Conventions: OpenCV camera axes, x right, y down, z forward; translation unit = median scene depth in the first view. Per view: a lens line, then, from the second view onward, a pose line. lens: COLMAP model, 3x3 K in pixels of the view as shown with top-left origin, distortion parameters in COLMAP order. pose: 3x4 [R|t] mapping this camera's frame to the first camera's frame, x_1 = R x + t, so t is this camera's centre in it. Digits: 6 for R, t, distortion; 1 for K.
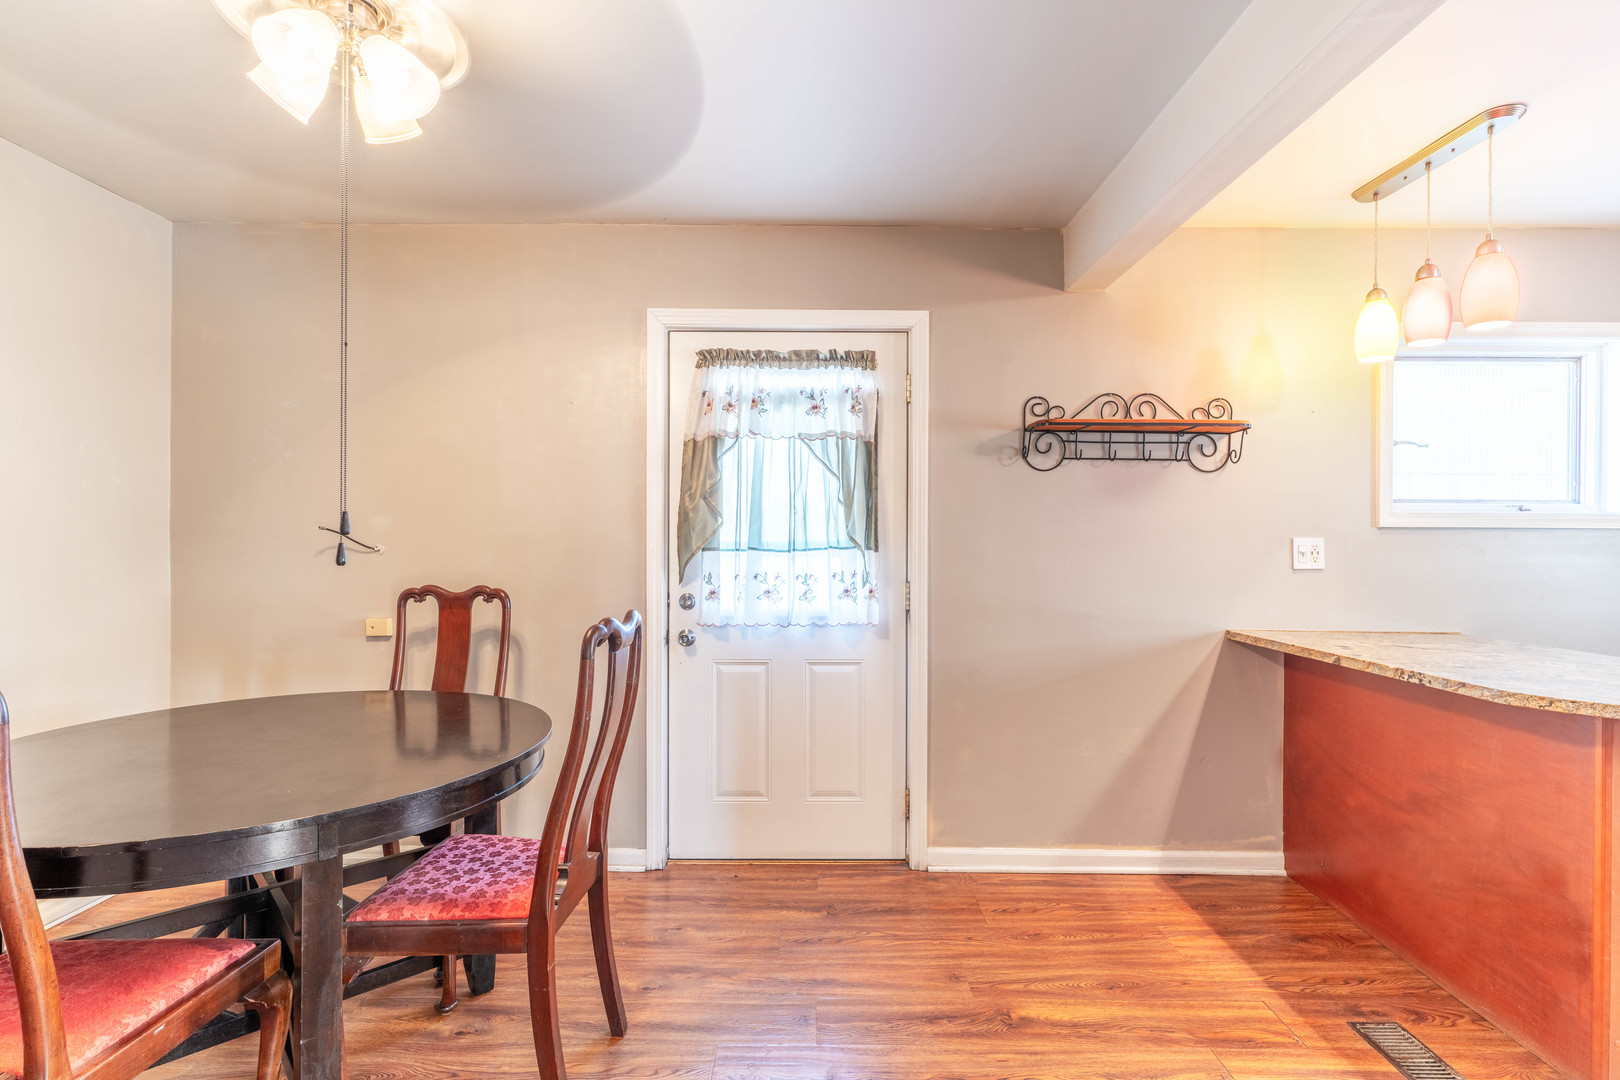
lens RADIAL K [[770.5, 0, 811.0], [0, 770.5, 544.6], [0, 0, 1]] dist [0.003925, -0.002328]
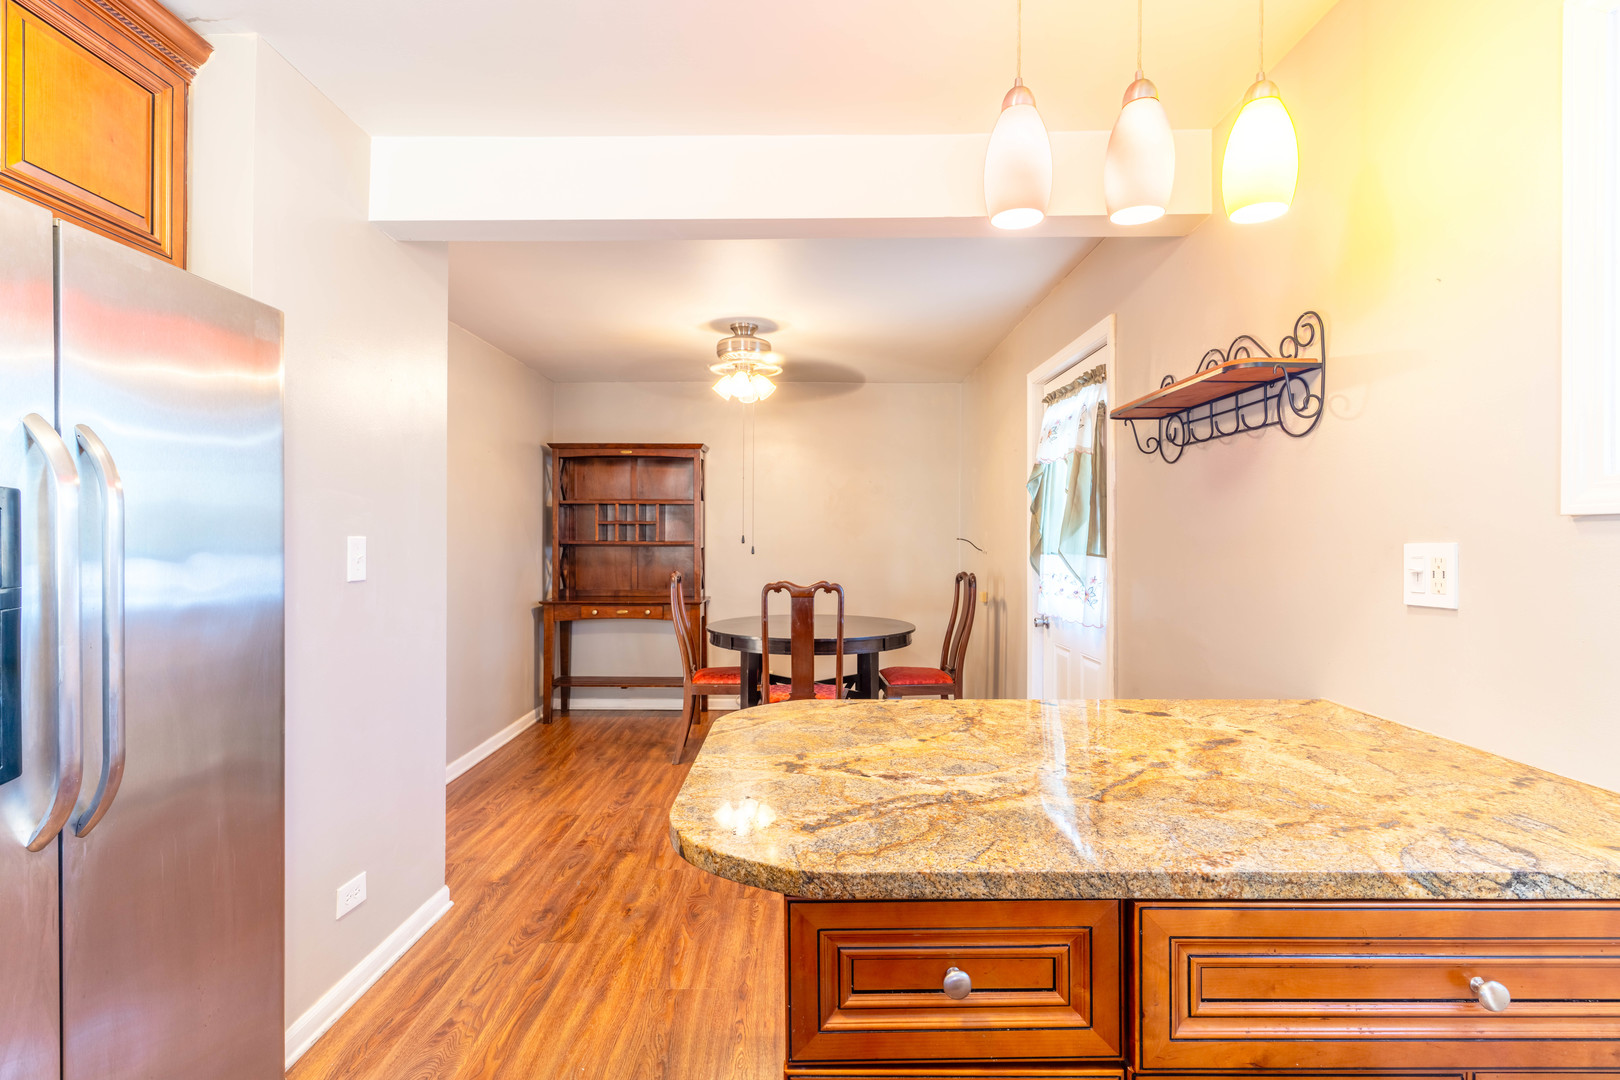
lens RADIAL K [[770.5, 0, 799.1], [0, 770.5, 537.9], [0, 0, 1]] dist [0.003925, -0.002328]
pose [[-0.015923, -0.009660, -0.999827, 1.137259], [-0.008191, 0.999921, -0.009531, -0.004151], [0.999840, 0.008038, -0.016001, 0.614482]]
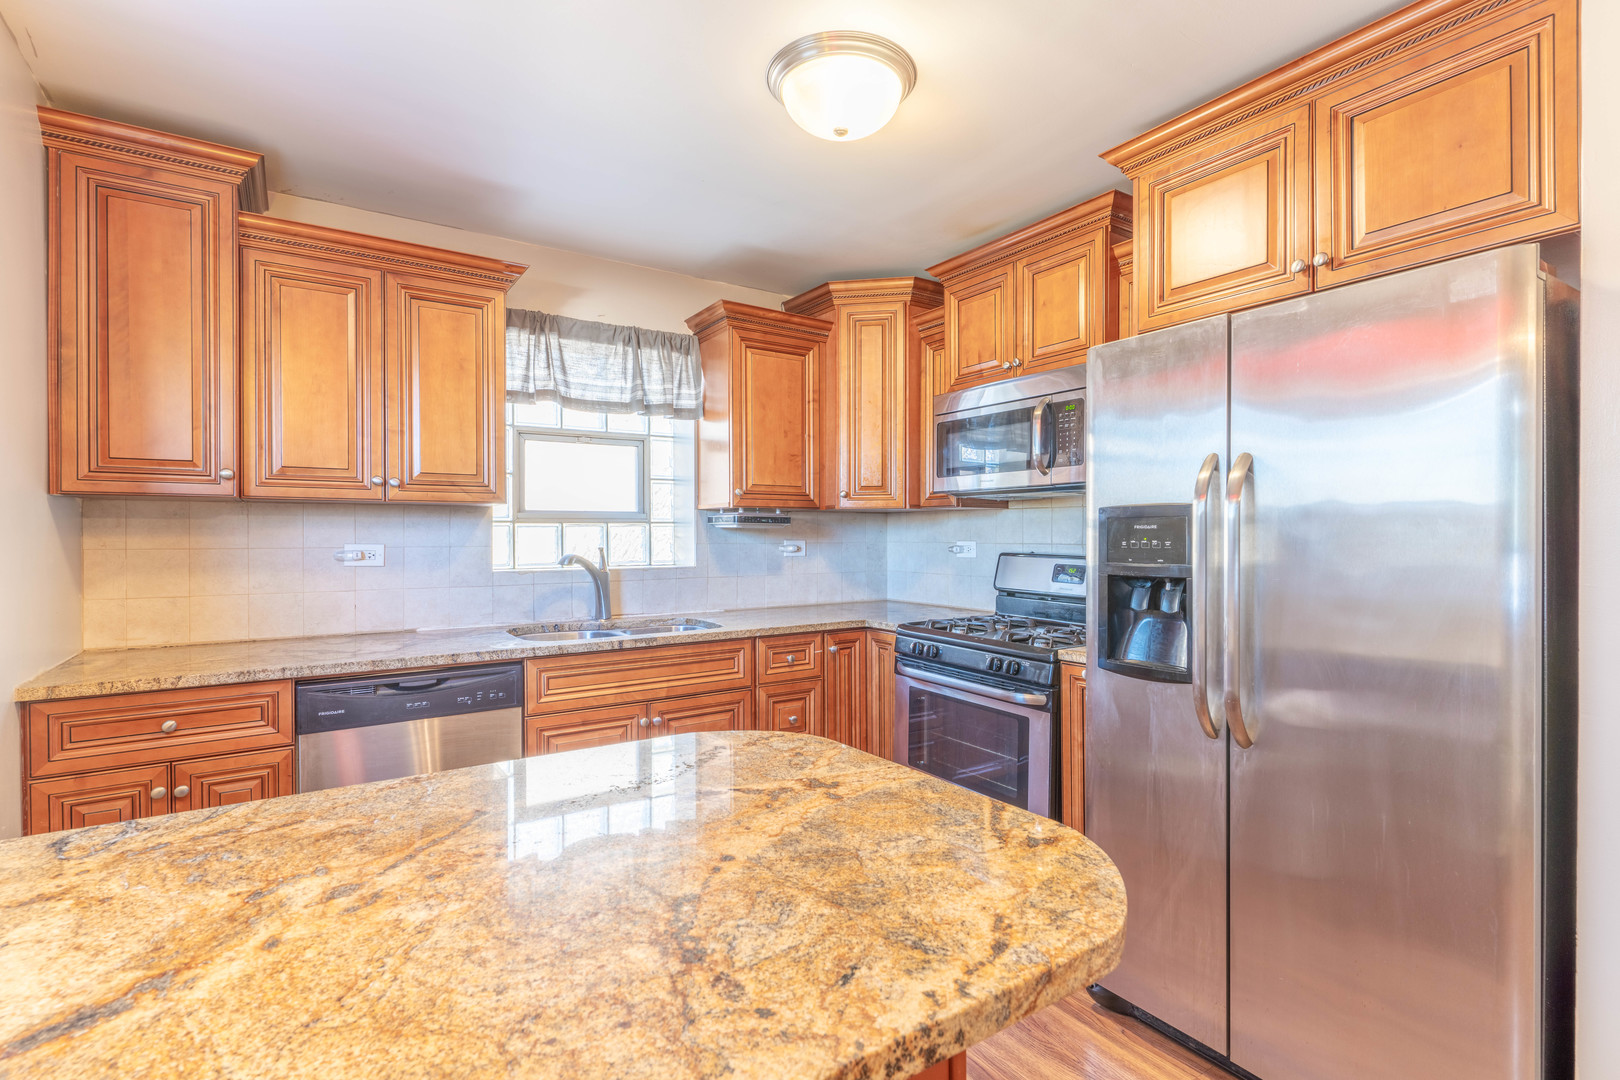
lens RADIAL K [[770.5, 0, 823.8], [0, 770.5, 541.2], [0, 0, 1]] dist [0.003925, -0.002328]
pose [[-0.561942, -0.011748, 0.827093, 0.403530], [0.002193, 0.999874, 0.015693, -0.009817], [-0.827174, 0.010632, -0.561846, 0.815507]]
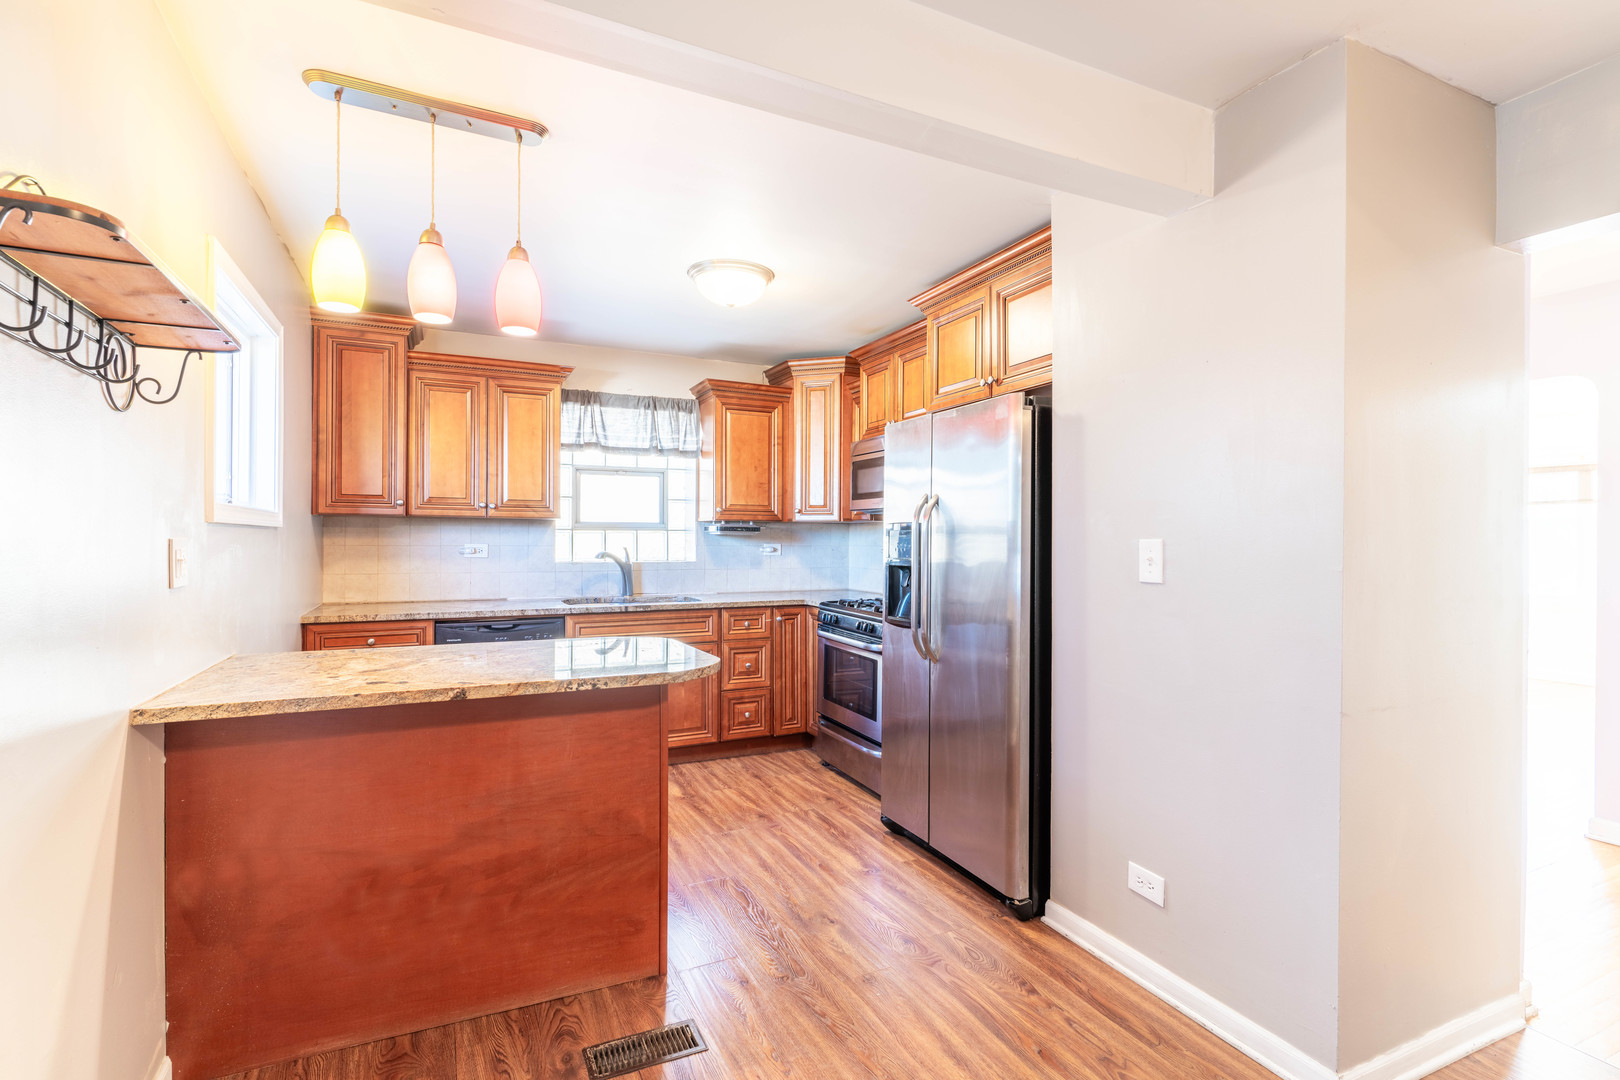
lens RADIAL K [[770.5, 0, 821.9], [0, 770.5, 540.2], [0, 0, 1]] dist [0.003925, -0.002328]
pose [[-0.441163, -0.008583, 0.897386, -0.157402], [-0.003025, 0.999963, 0.008077, -0.013507], [-0.897422, 0.000848, -0.441173, 0.808260]]
